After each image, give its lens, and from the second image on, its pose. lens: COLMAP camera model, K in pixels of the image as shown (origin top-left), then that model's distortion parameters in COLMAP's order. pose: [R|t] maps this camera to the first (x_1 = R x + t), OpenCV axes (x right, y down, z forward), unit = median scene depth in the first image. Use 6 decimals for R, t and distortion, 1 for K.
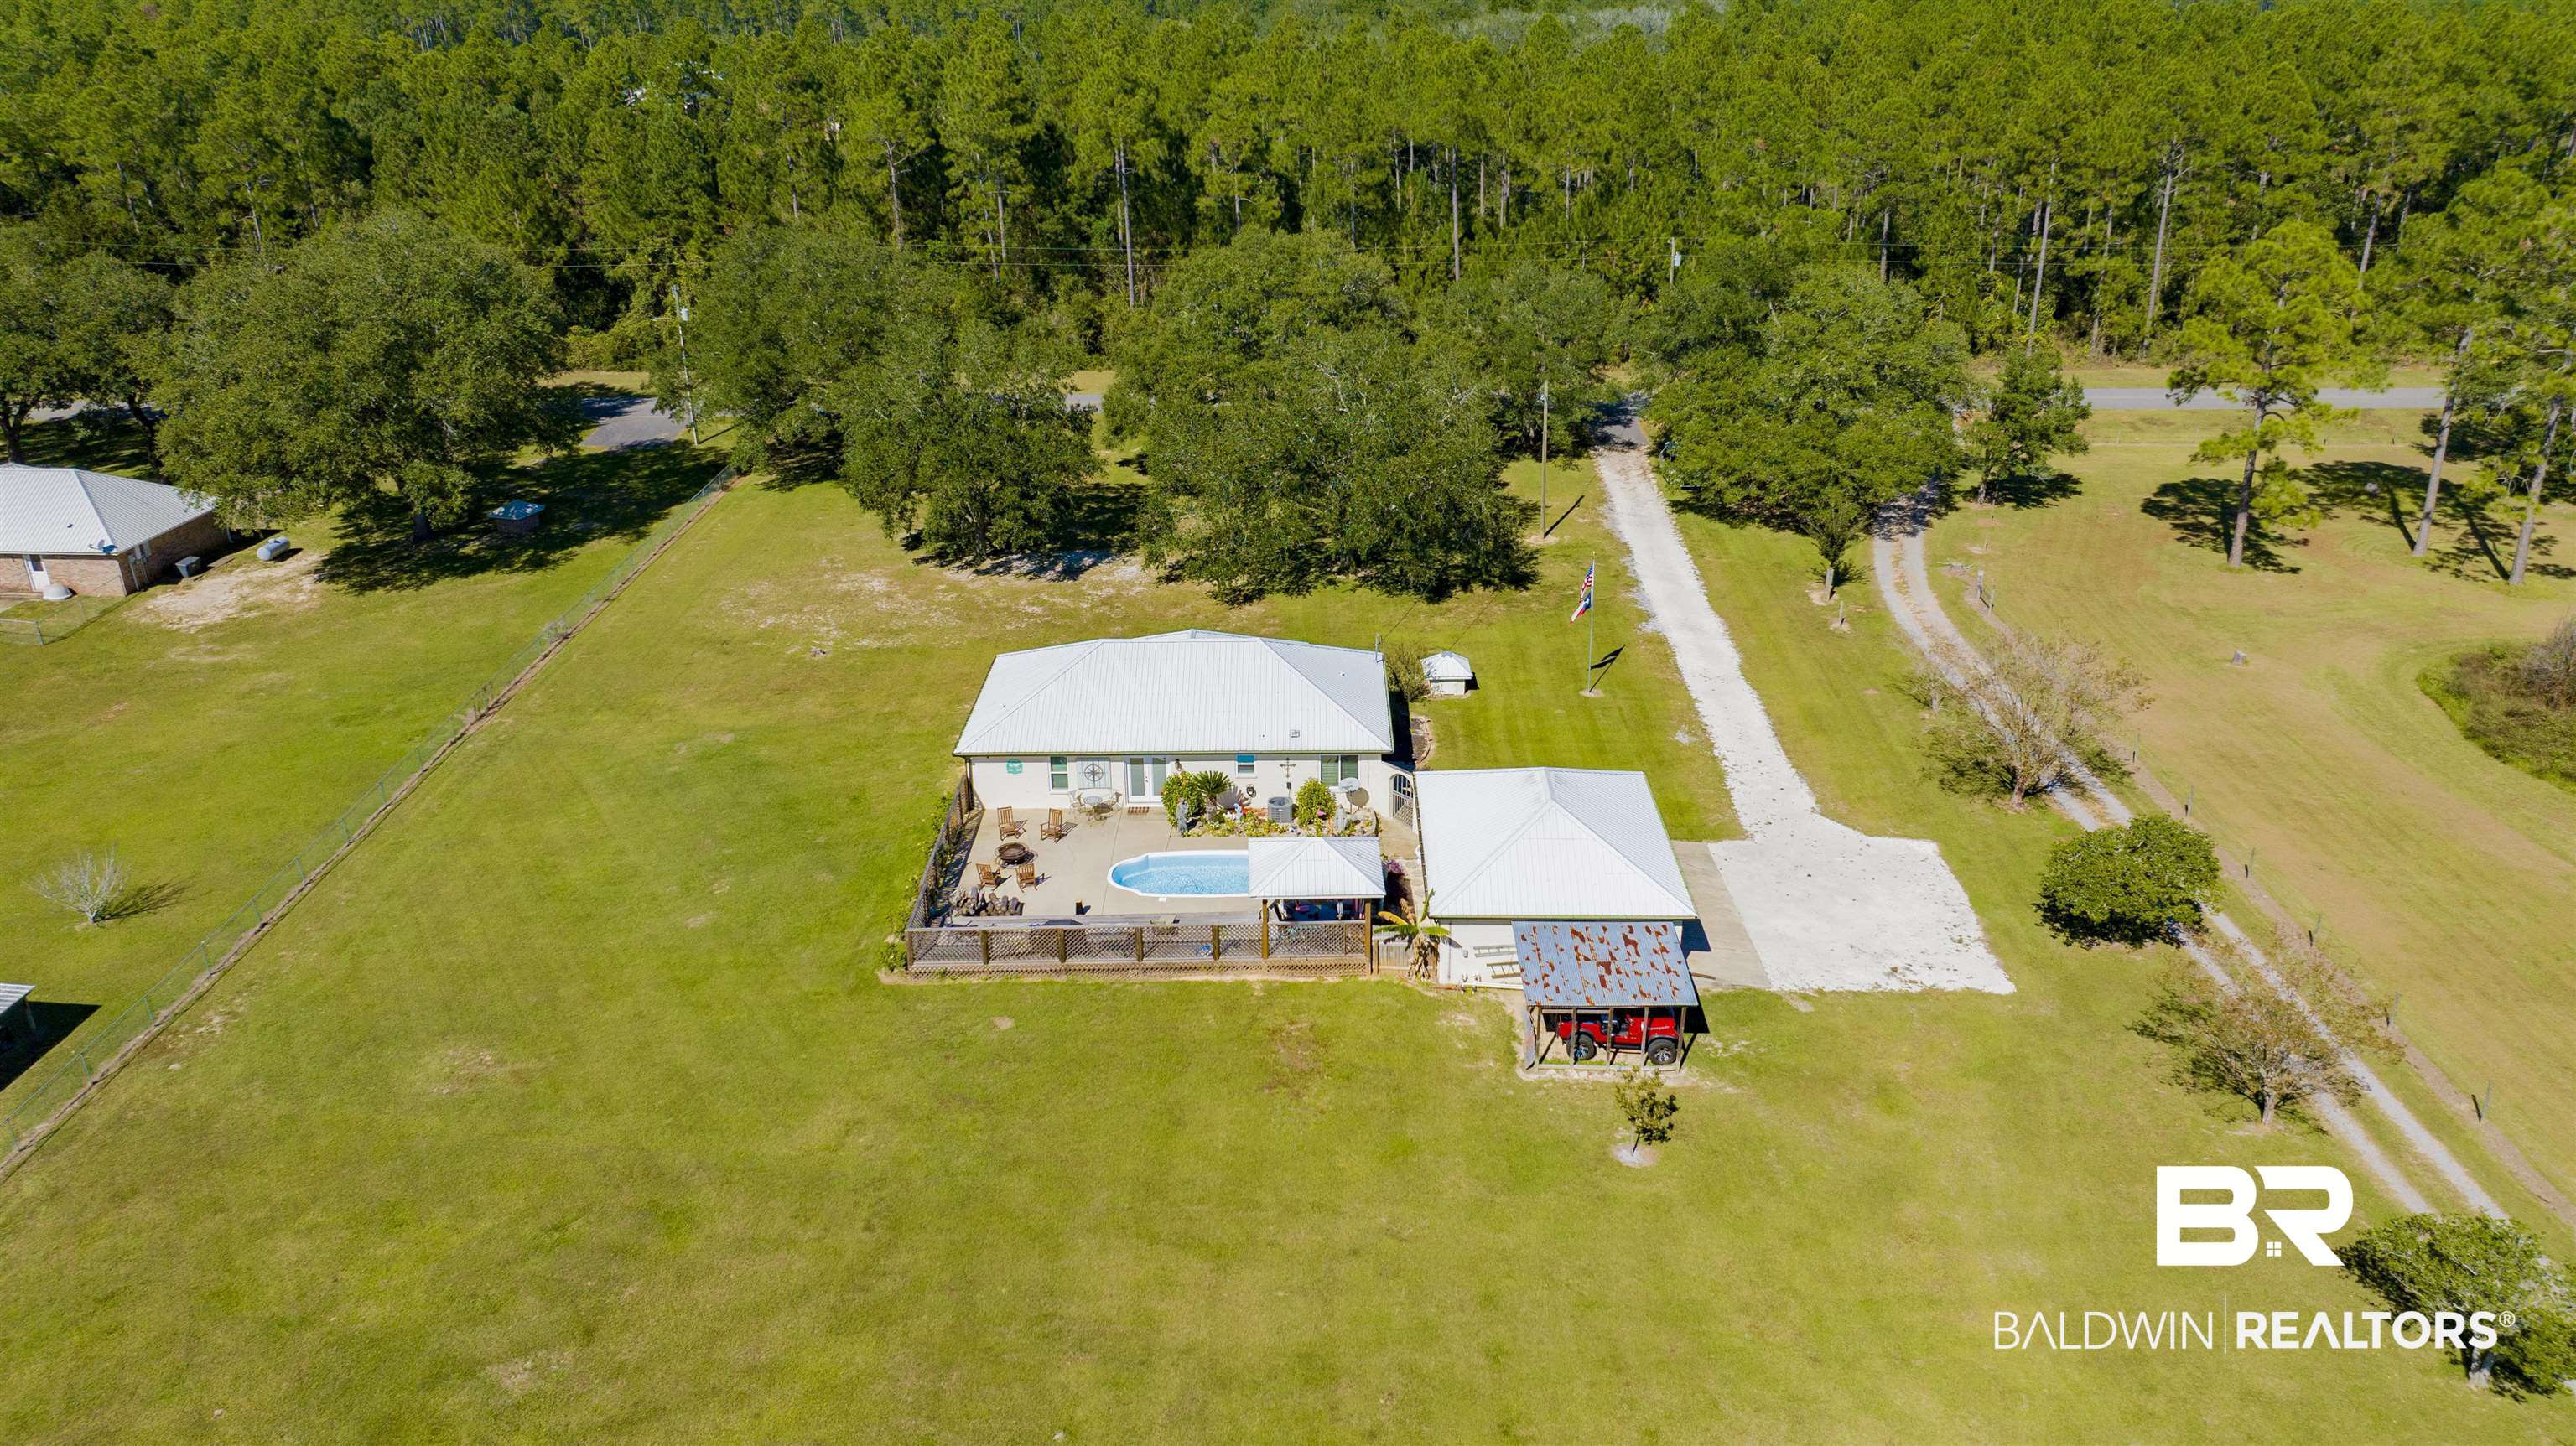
lens RADIAL K [[1827.4, 0, 1299.1], [0, 1827.4, 704.7], [0, 0, 1]] dist [-0.015116, -0.010660]
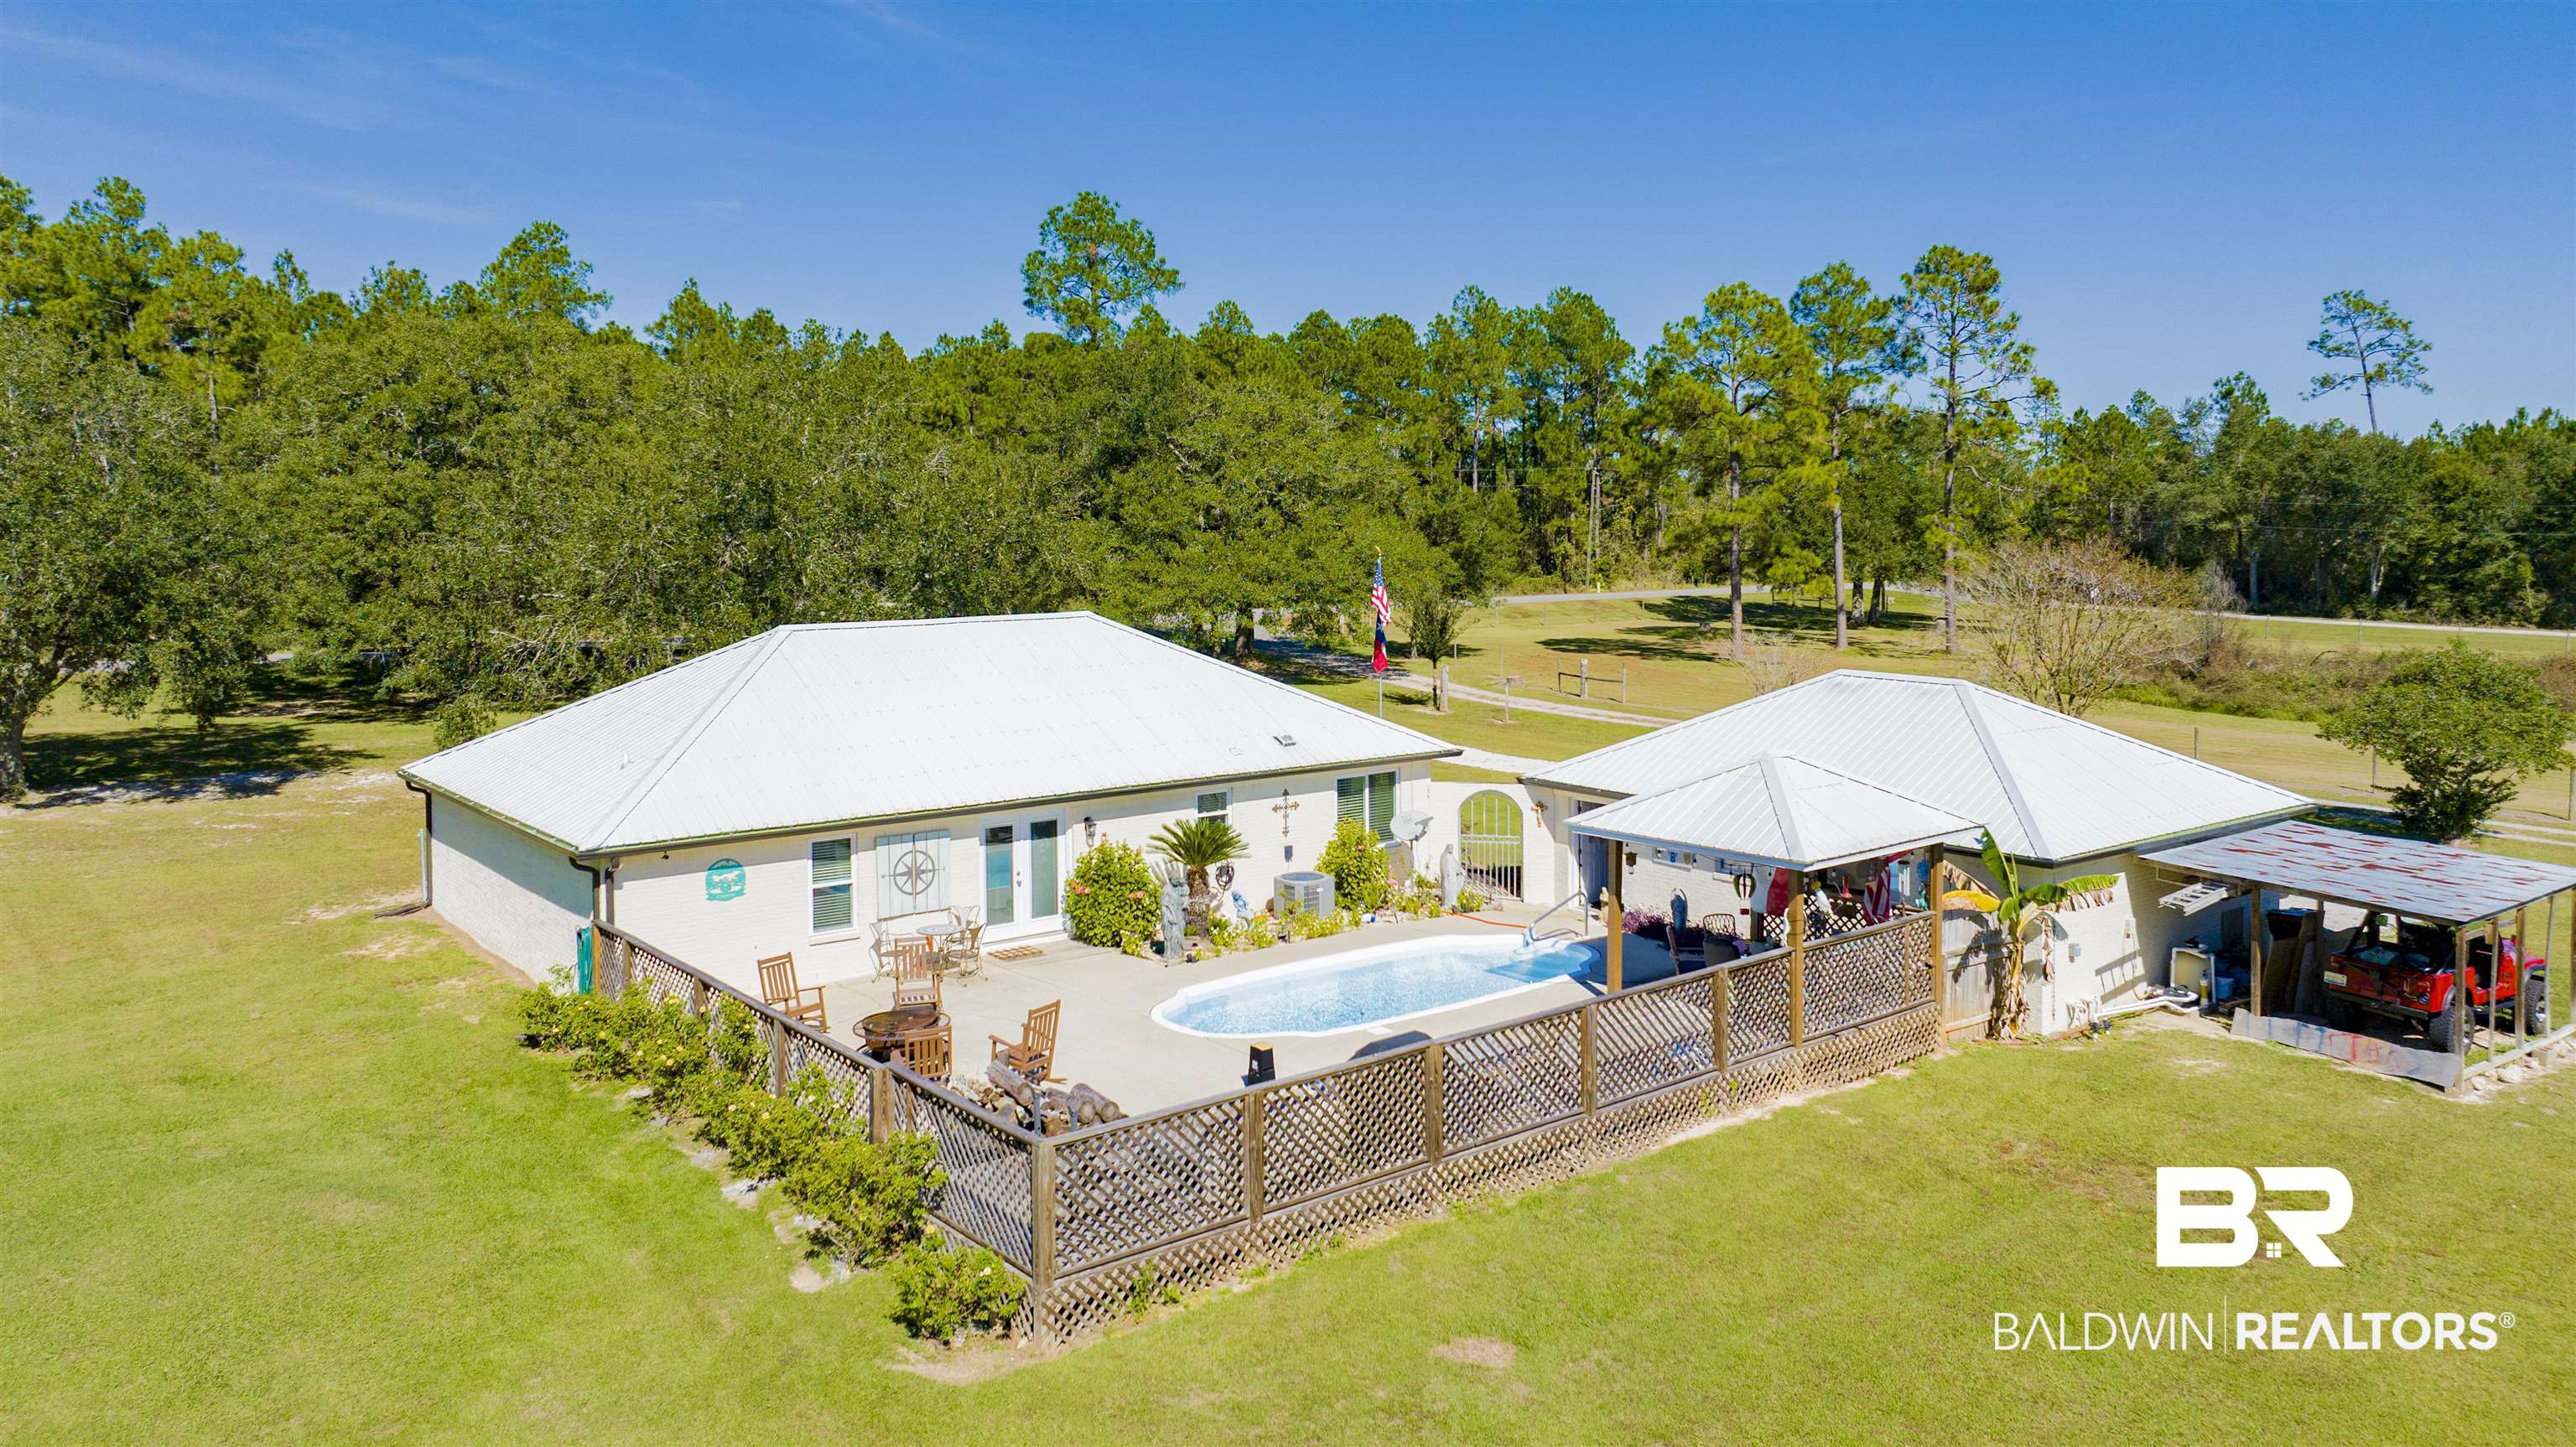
lens RADIAL K [[1857.8, 0, 1293.1], [0, 1857.8, 563.5], [0, 0, 1]] dist [-0.013515, 0.002210]
pose [[0.782993, -0.014986, 0.621850, -0.258573], [0.236278, 0.931945, -0.275047, 0.091377], [-0.575408, 0.362290, 0.733247, 0.527107]]
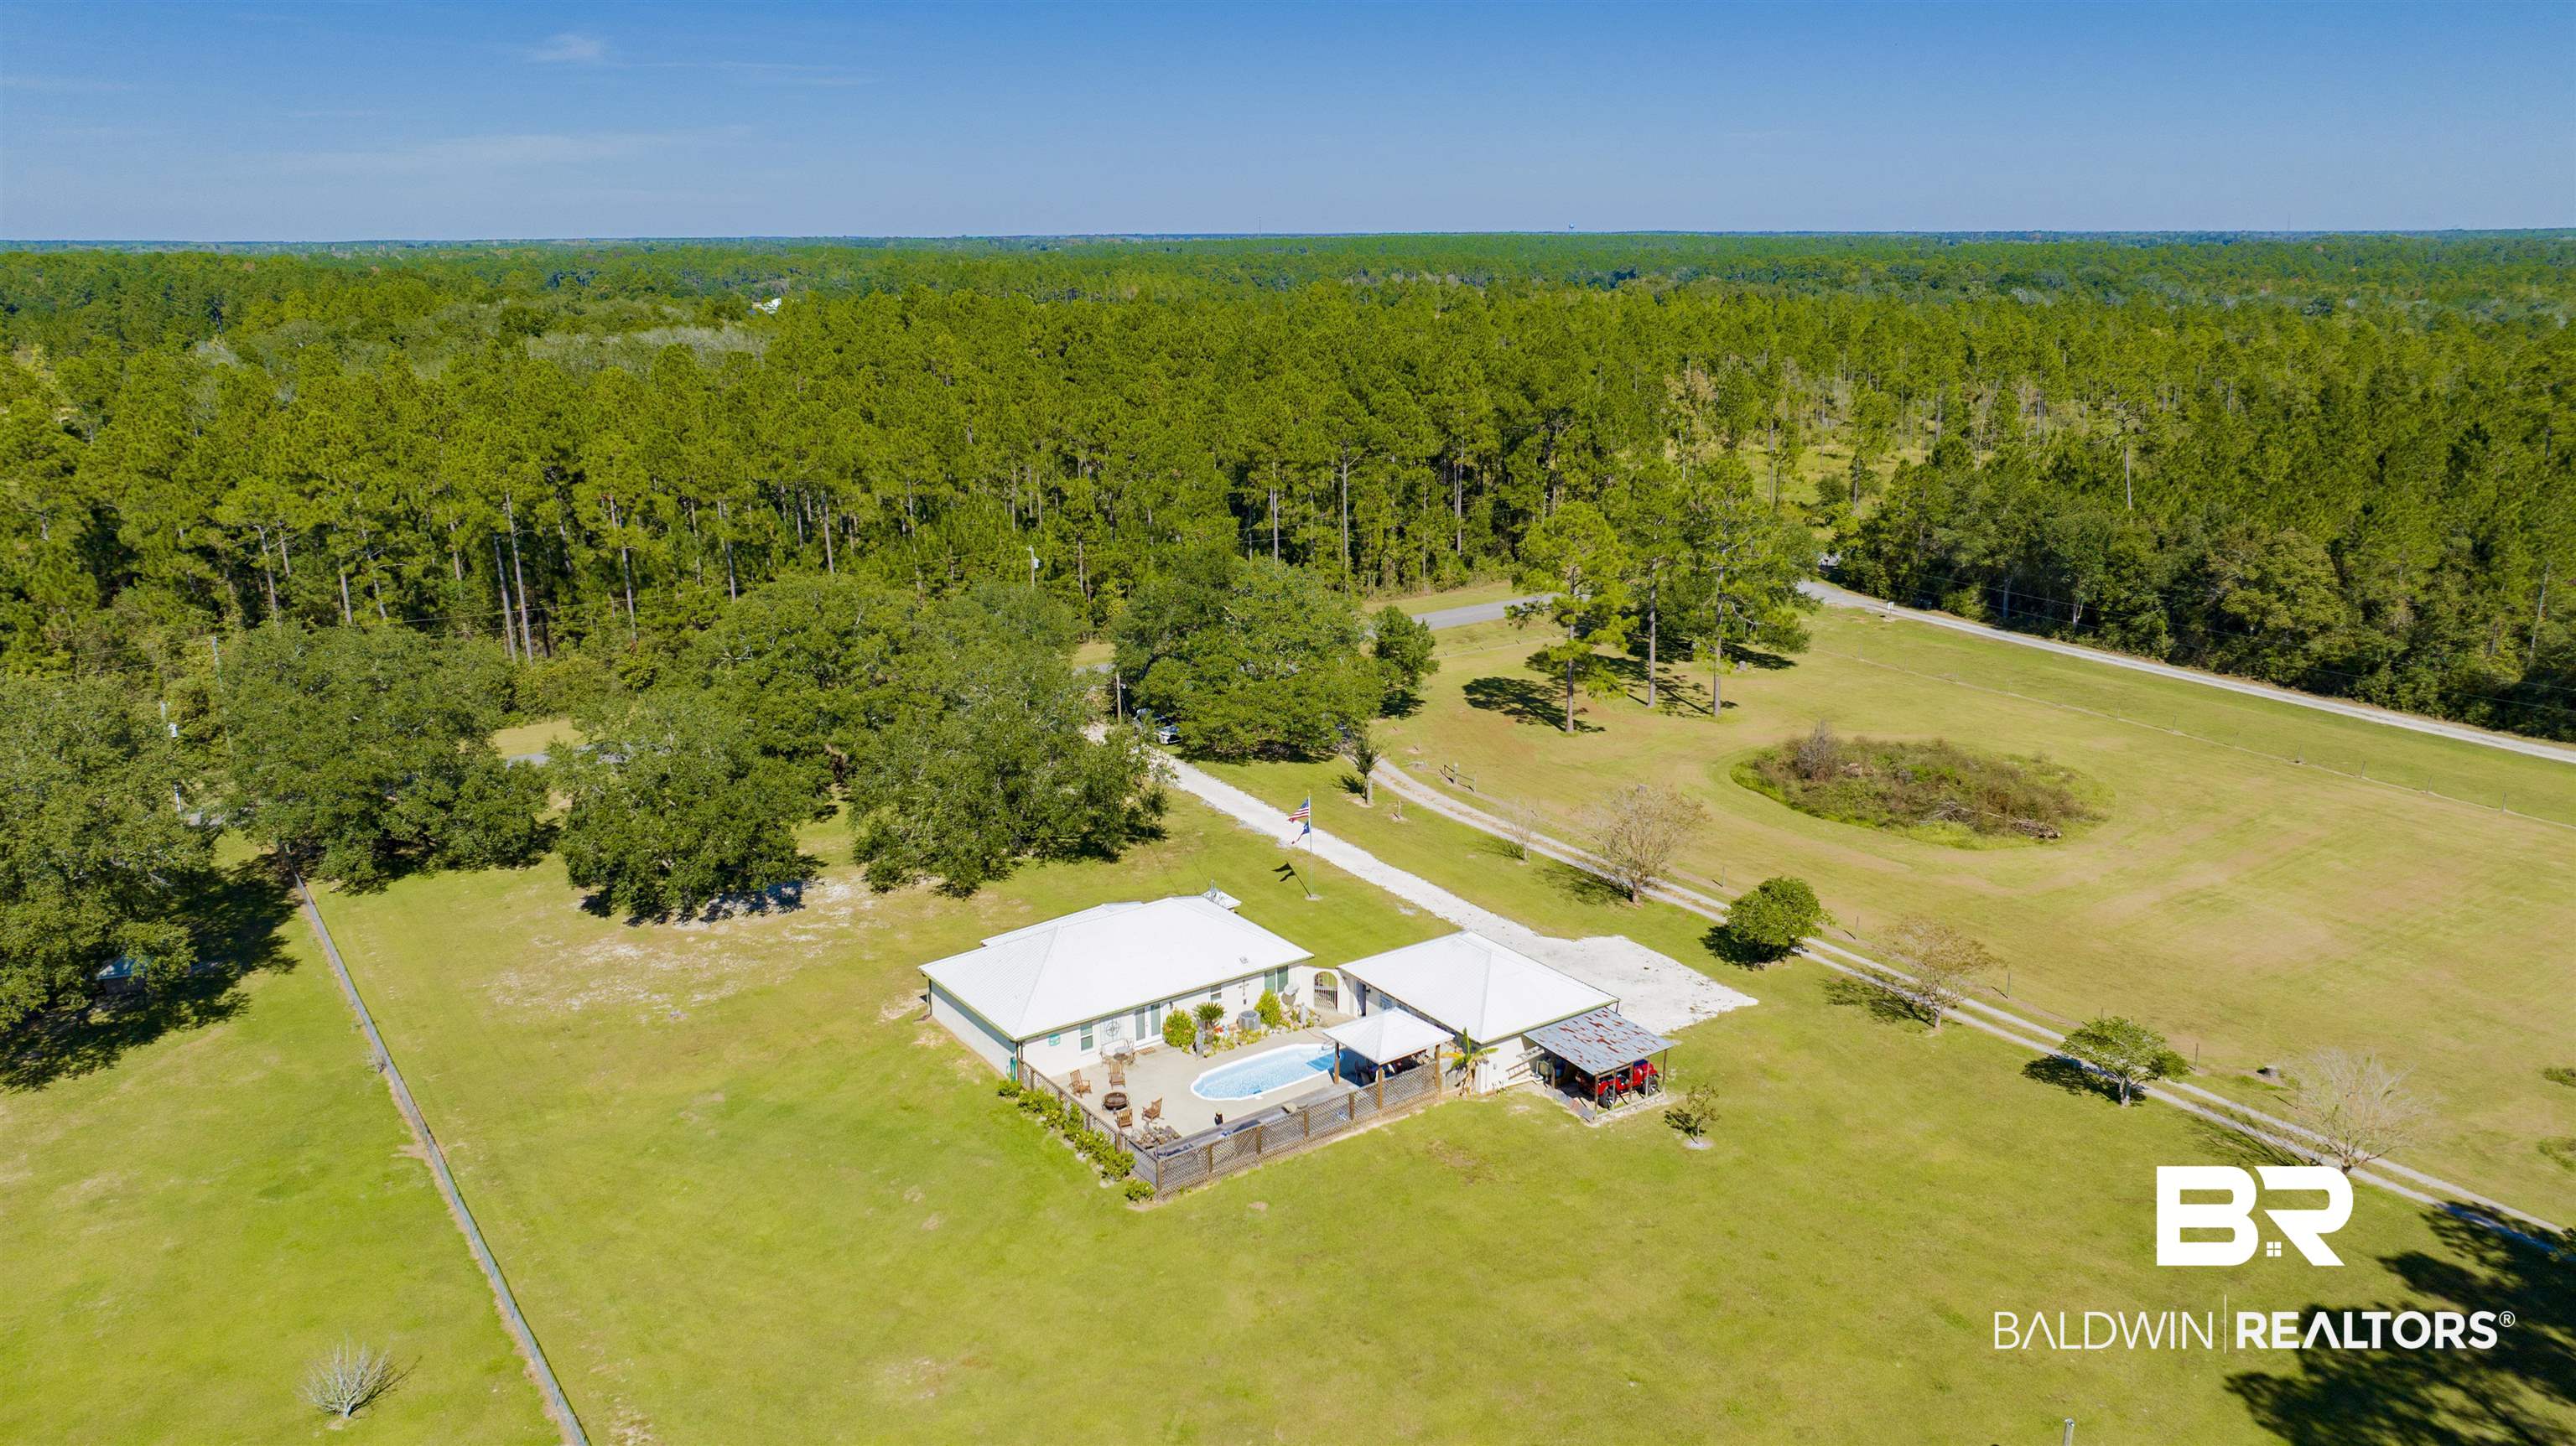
lens RADIAL K [[1827.4, 0, 1299.1], [0, 1827.4, 704.7], [0, 0, 1]] dist [-0.015116, -0.010660]
pose [[0.810895, -0.143911, 0.567221, -0.572945], [0.222349, 0.972366, -0.071166, -0.050355], [-0.541305, 0.183829, 0.820485, -0.095159]]
